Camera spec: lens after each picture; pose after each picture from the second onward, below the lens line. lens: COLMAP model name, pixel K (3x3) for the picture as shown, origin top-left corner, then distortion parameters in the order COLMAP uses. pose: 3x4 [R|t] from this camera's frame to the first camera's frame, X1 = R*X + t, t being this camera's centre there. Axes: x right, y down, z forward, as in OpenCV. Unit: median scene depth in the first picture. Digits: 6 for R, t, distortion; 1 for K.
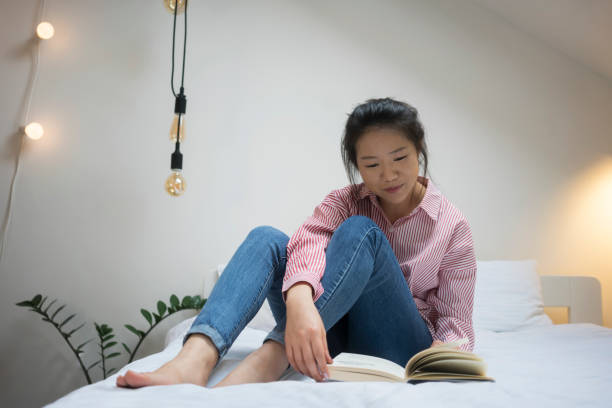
lens RADIAL K [[611.9, 0, 297.2], [0, 611.9, 214.7], [0, 0, 1]] dist [0.084531, -0.276840]
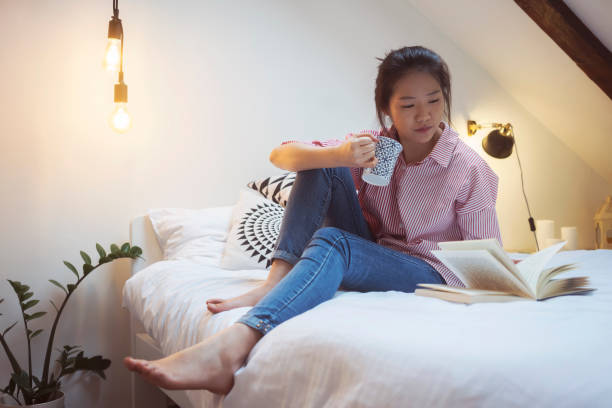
lens RADIAL K [[611.9, 0, 297.2], [0, 611.9, 214.7], [0, 0, 1]] dist [0.084531, -0.276840]
pose [[0.888343, -0.026478, 0.458417, -0.366439], [-0.011114, 0.996804, 0.079112, 0.014293], [-0.459047, -0.075374, 0.885209, 0.074464]]
